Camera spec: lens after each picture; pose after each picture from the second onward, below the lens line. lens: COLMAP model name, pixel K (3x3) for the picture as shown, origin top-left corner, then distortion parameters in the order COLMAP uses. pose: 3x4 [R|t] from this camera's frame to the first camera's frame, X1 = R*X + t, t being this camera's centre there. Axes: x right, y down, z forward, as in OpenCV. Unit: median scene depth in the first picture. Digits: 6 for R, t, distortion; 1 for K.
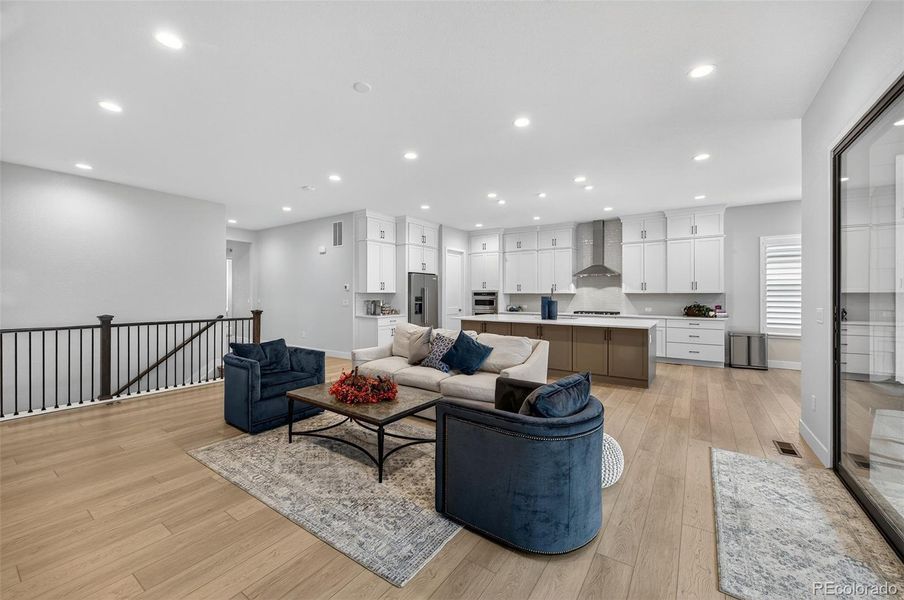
lens RADIAL K [[358.5, 0, 454.2], [0, 358.5, 294.8], [0, 0, 1]] dist [-0.000547, -0.000626]
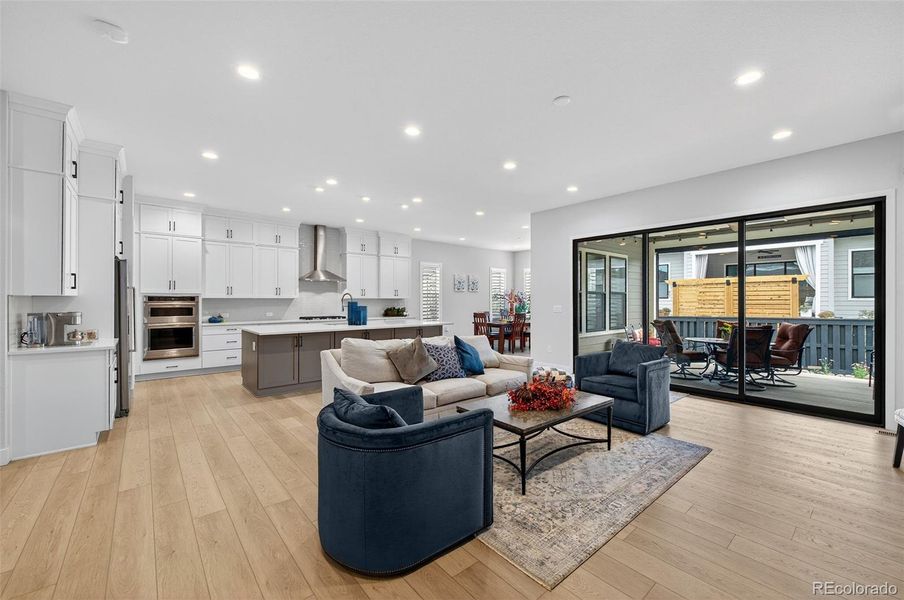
lens RADIAL K [[358.5, 0, 467.4], [0, 358.5, 303.2], [0, 0, 1]] dist [-0.000547, -0.000626]
pose [[0.249924, -0.009486, 0.968219, -0.535600], [-0.002055, 0.999945, 0.010327, -0.001668], [-0.968263, -0.004570, 0.249890, 0.404908]]
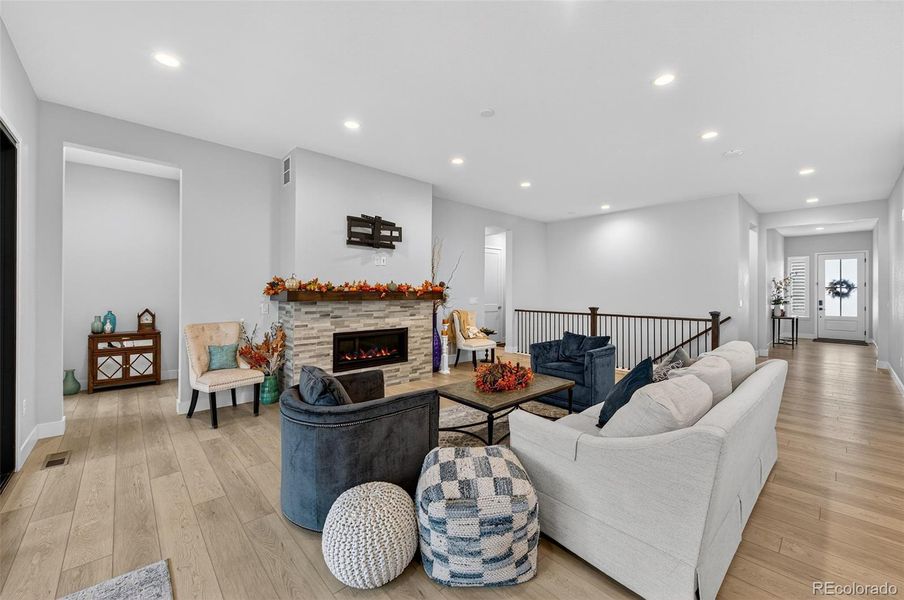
lens RADIAL K [[358.5, 0, 456.8], [0, 358.5, 292.5], [0, 0, 1]] dist [-0.000547, -0.000626]
pose [[-0.218542, -0.000800, -0.975827, 0.368289], [-0.002762, 0.999996, -0.000201, -0.001180], [0.975824, 0.002651, -0.218544, 0.478285]]
